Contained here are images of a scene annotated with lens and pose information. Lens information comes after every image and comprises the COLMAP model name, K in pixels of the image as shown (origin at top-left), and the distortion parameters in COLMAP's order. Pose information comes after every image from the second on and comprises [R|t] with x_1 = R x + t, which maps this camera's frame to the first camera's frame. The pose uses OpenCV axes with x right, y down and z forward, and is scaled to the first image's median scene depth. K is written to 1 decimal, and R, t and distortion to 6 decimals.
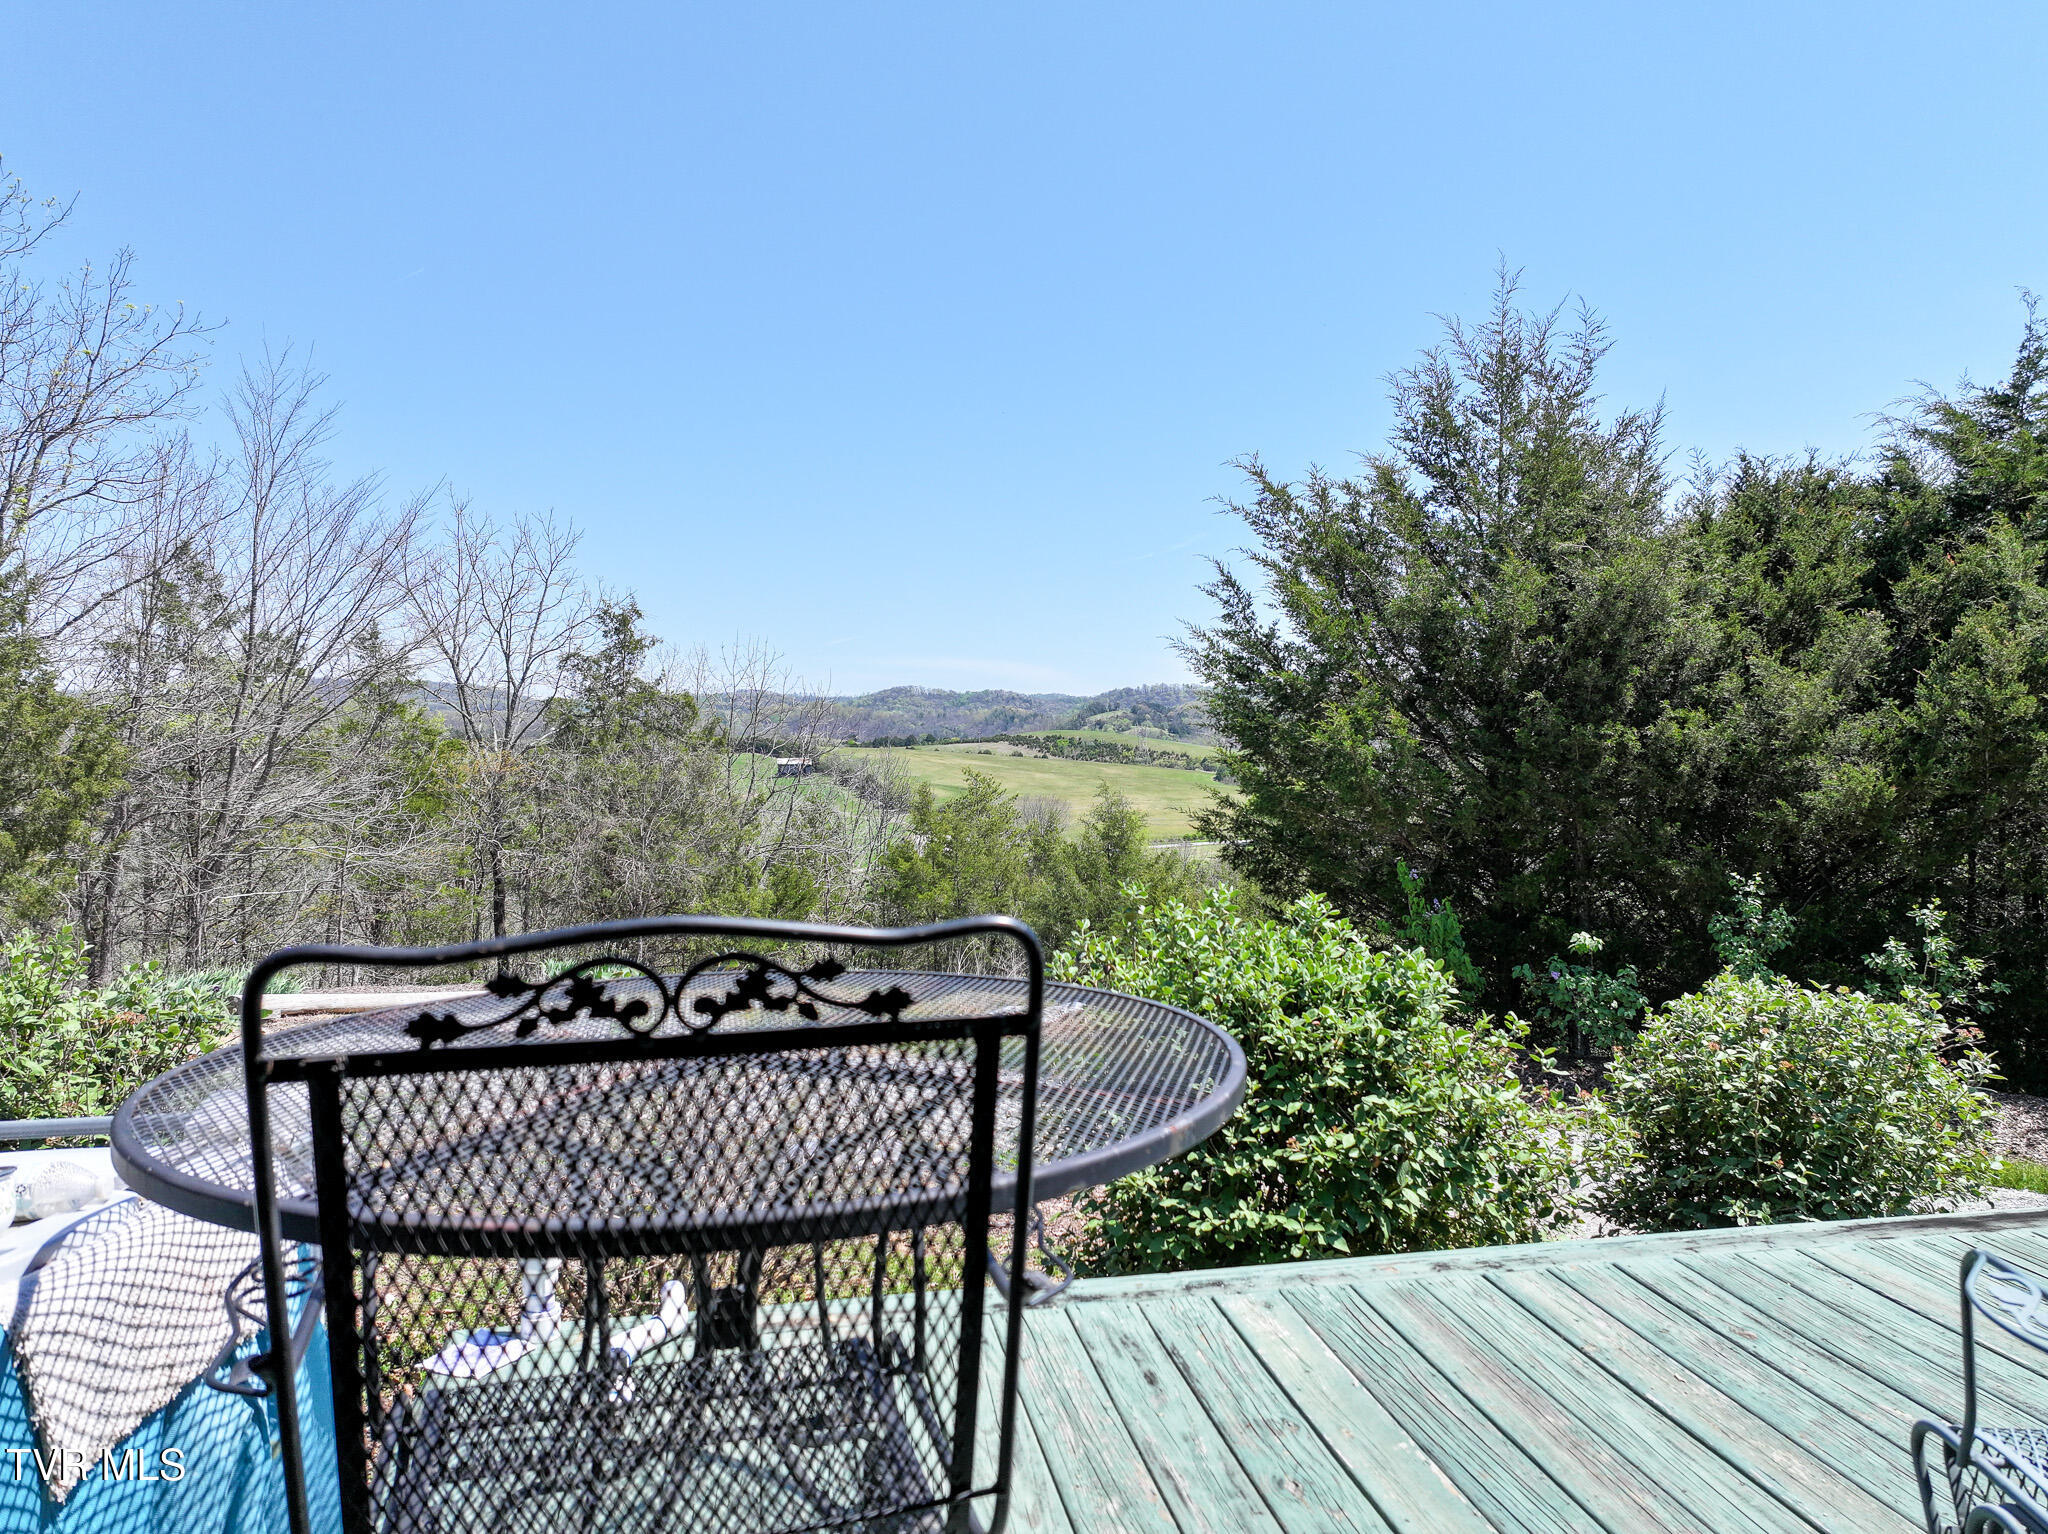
lens RADIAL K [[1442.4, 0, 1029.6], [0, 1442.4, 763.6], [0, 0, 1]] dist [0.005631, 0.011257]
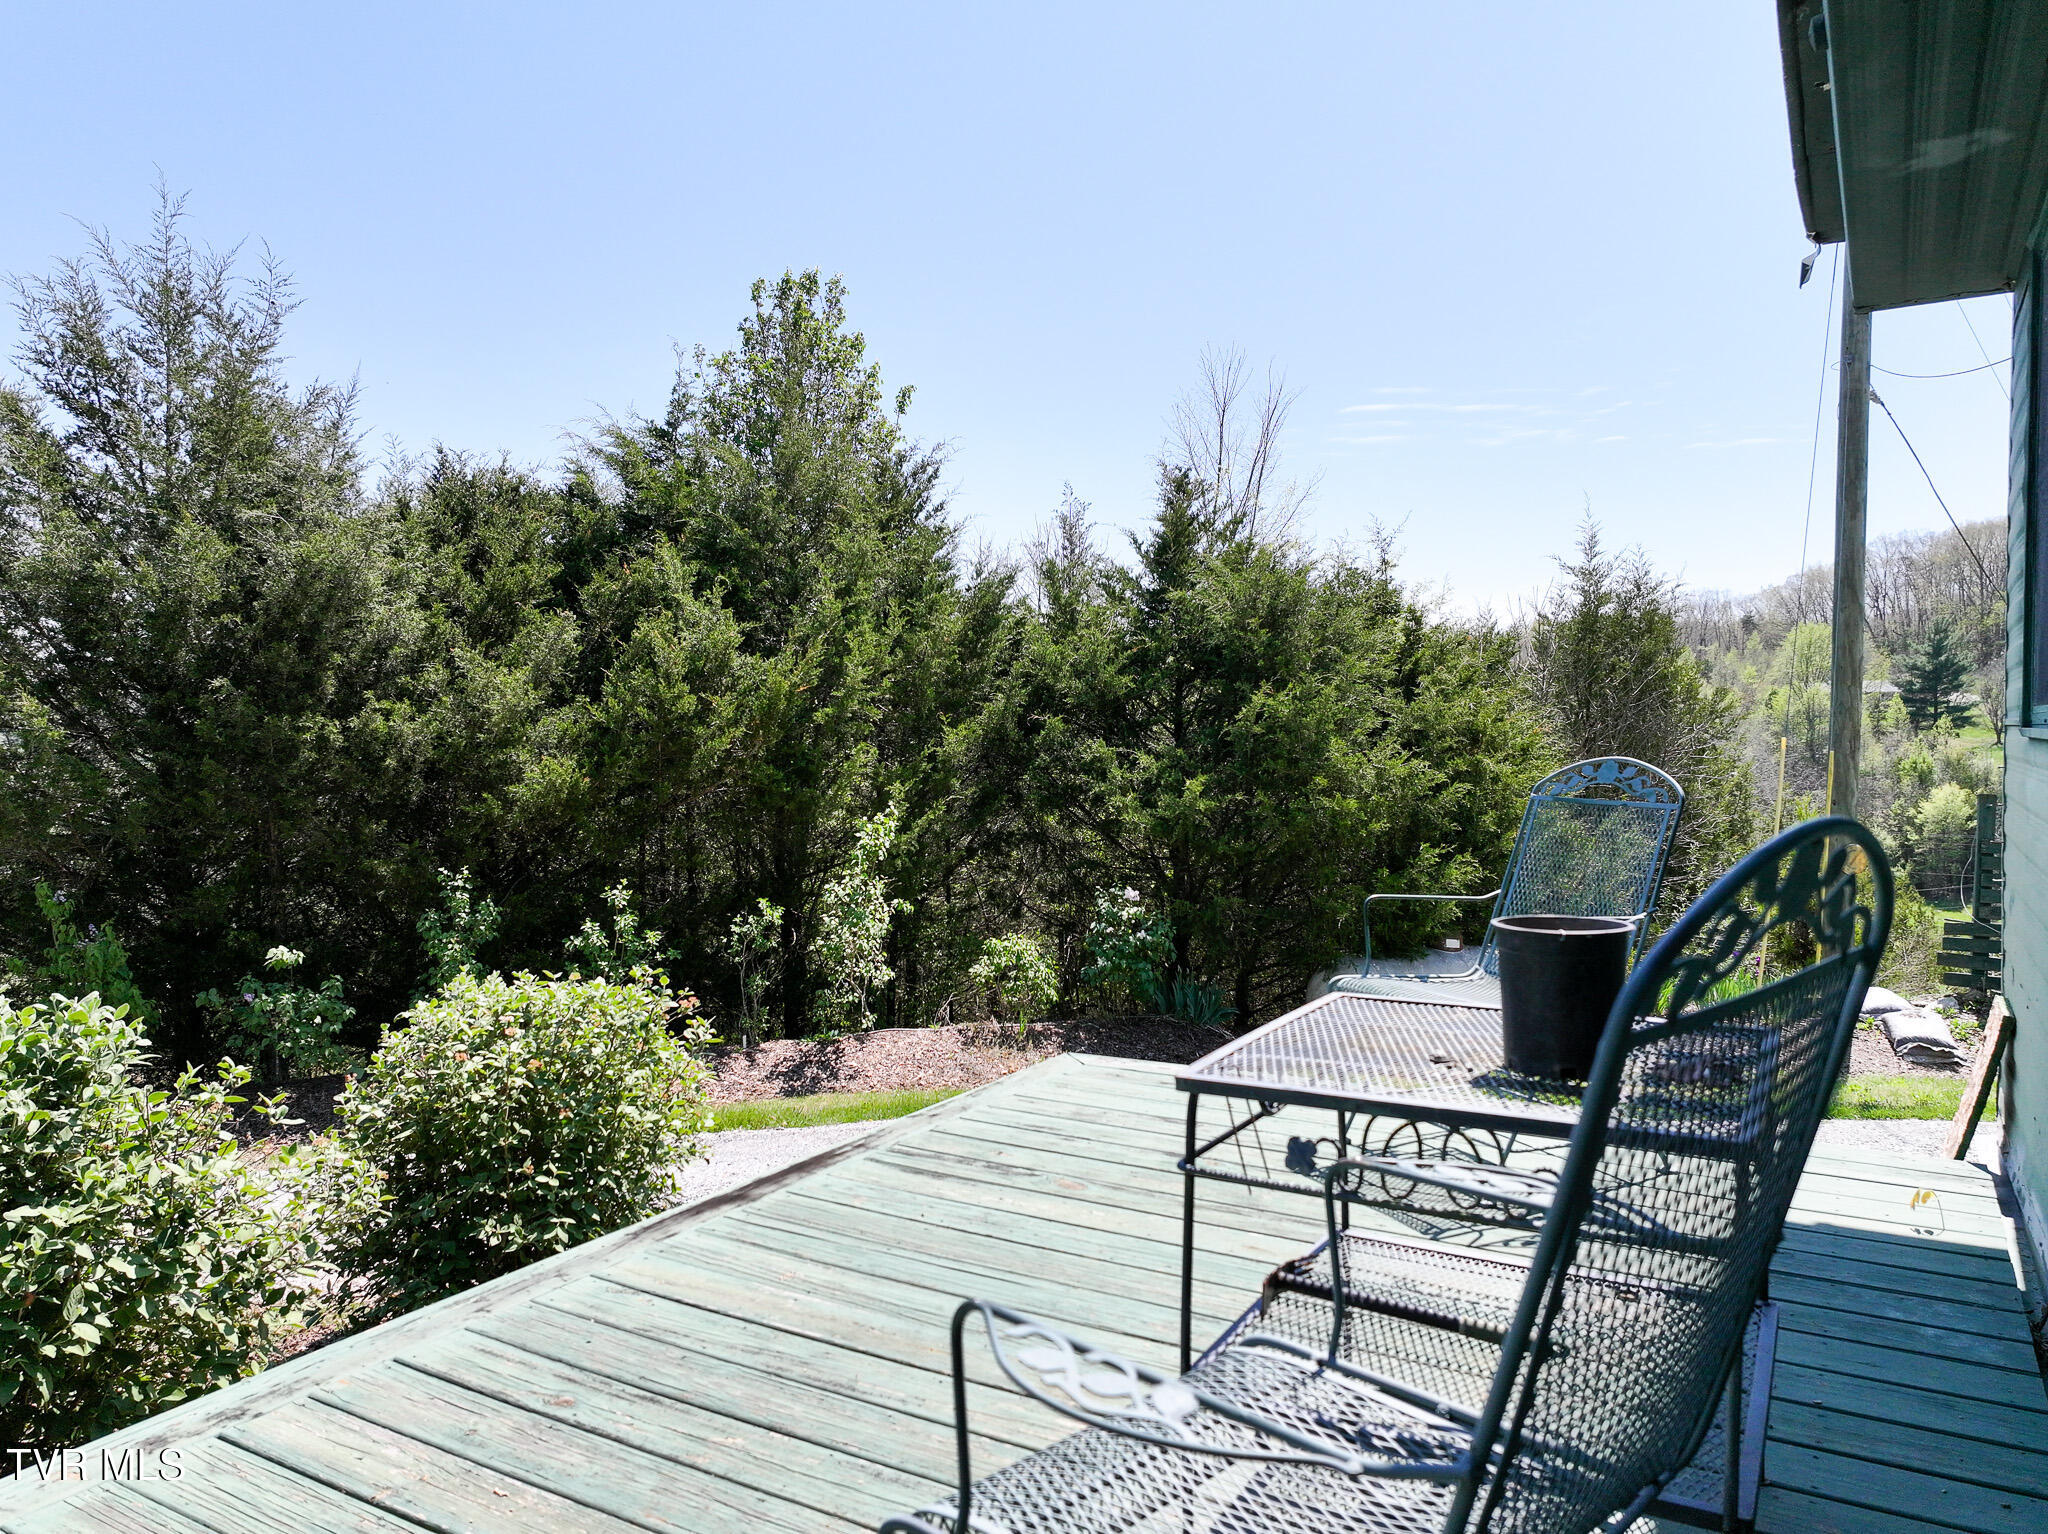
lens RADIAL K [[1442.4, 0, 1029.6], [0, 1442.4, 763.6], [0, 0, 1]] dist [0.005631, 0.011257]
pose [[0.654922, -0.011702, 0.755606, 0.008316], [0.011632, 0.999918, 0.005403, 0.003865], [-0.755607, 0.005251, 0.655004, 0.055011]]
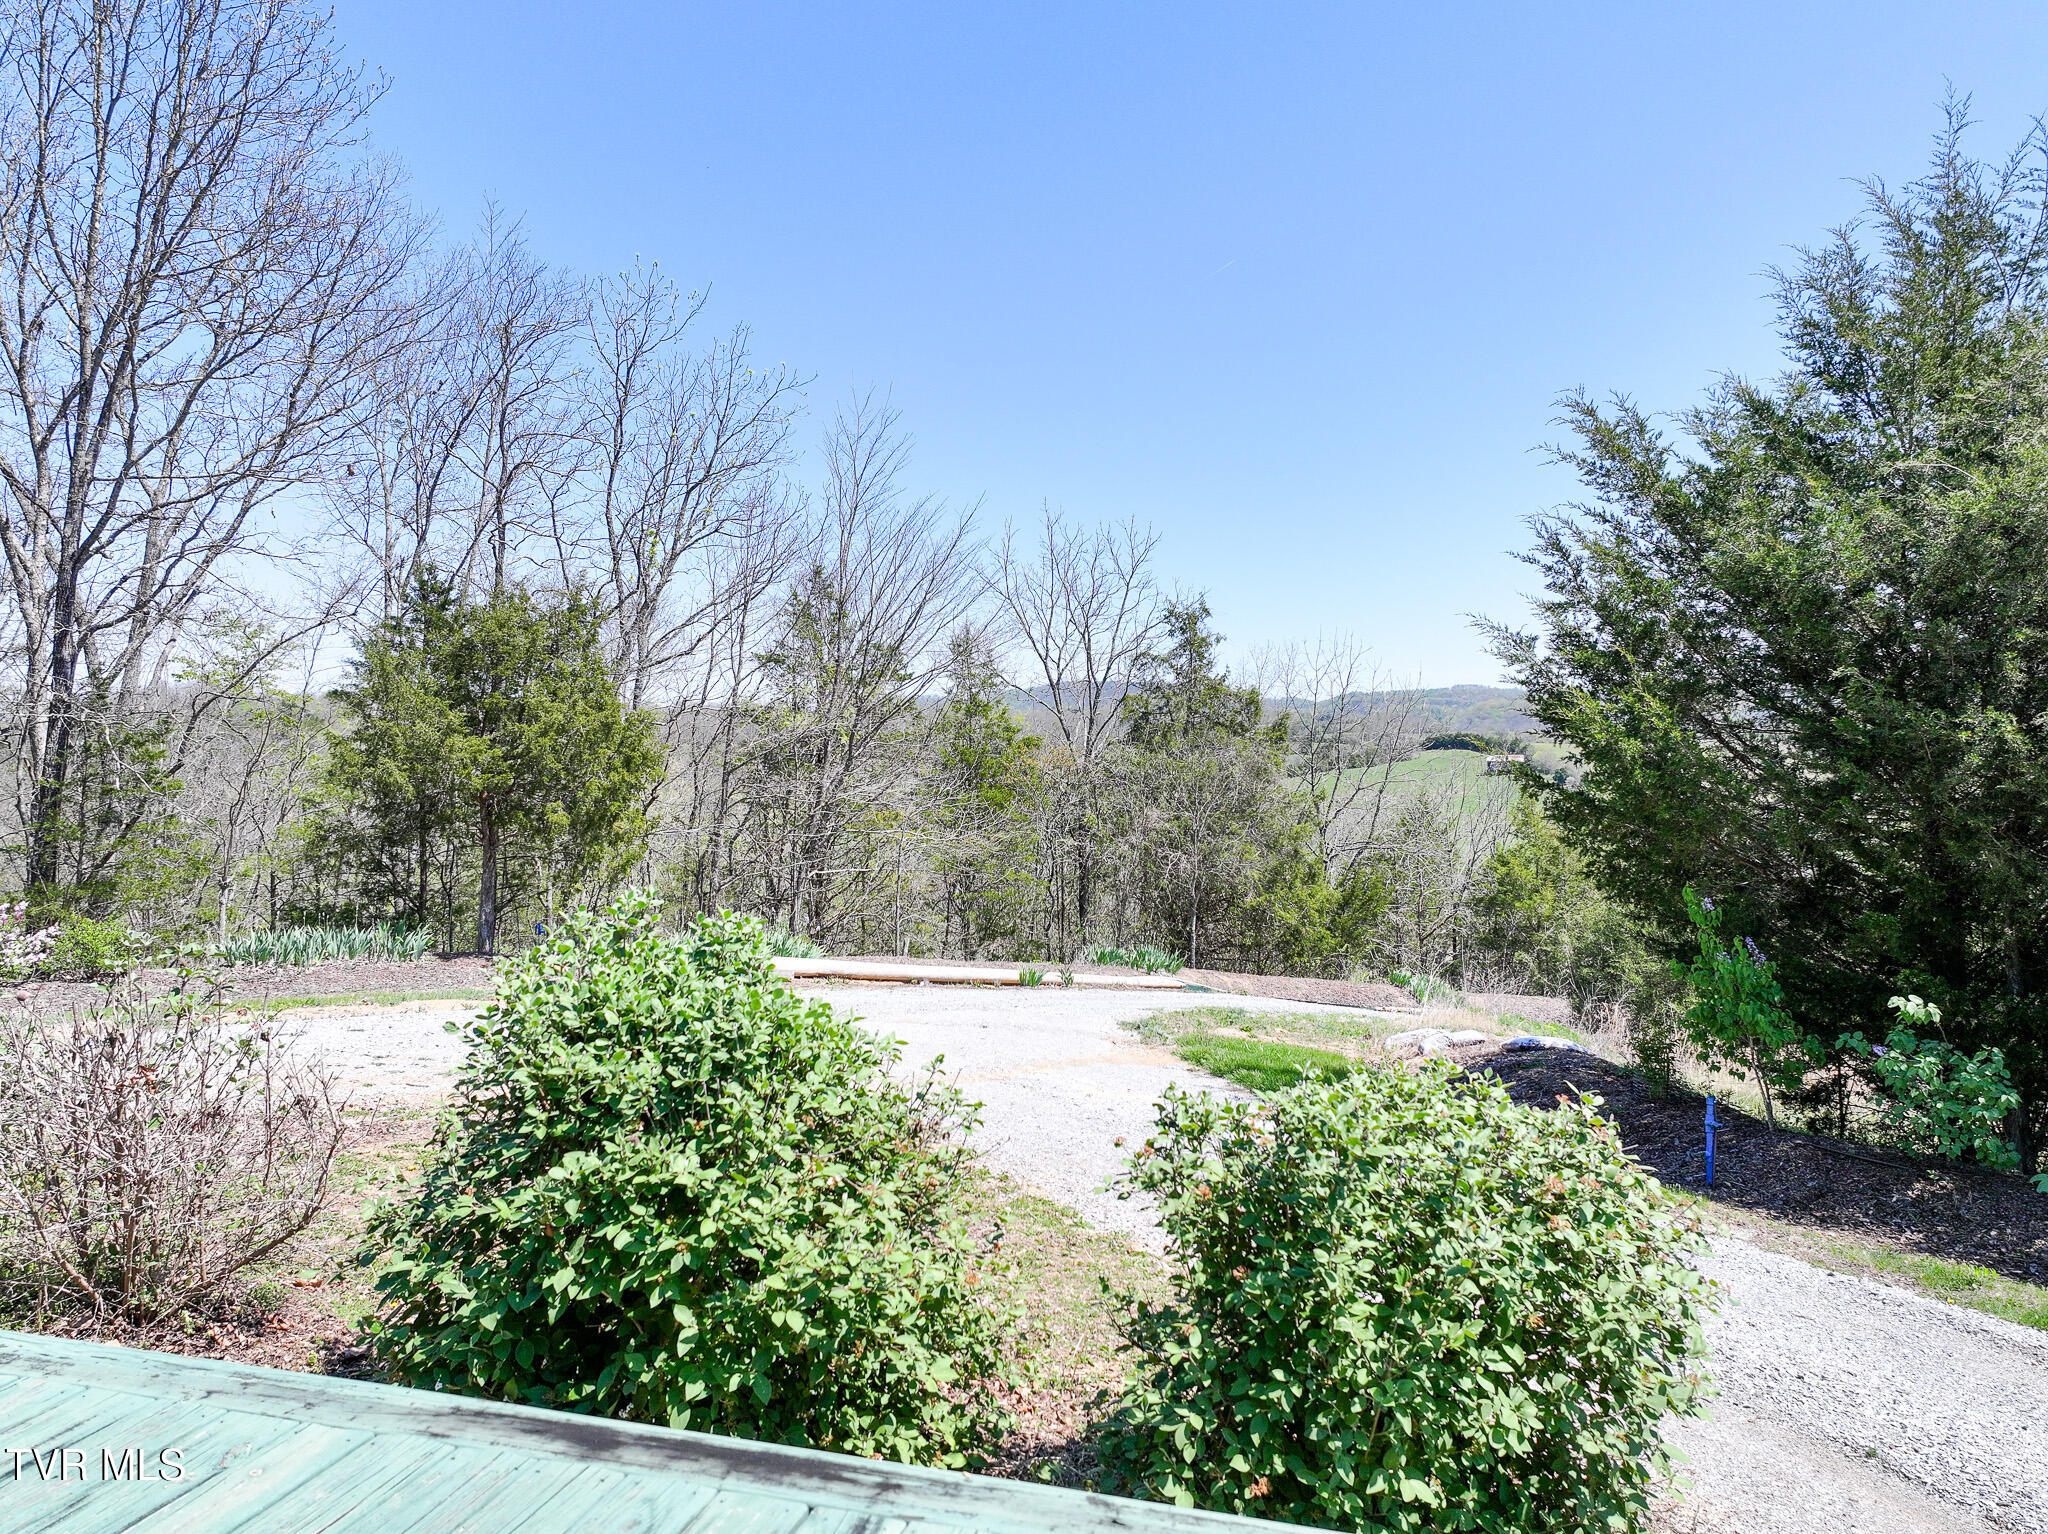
lens RADIAL K [[1442.4, 0, 1029.6], [0, 1442.4, 763.6], [0, 0, 1]] dist [0.005631, 0.011257]
pose [[0.887688, 0.005878, -0.460409, 0.317520], [-0.004658, 0.999982, 0.003785, -0.000827], [0.460423, -0.001215, 0.887699, 0.143504]]
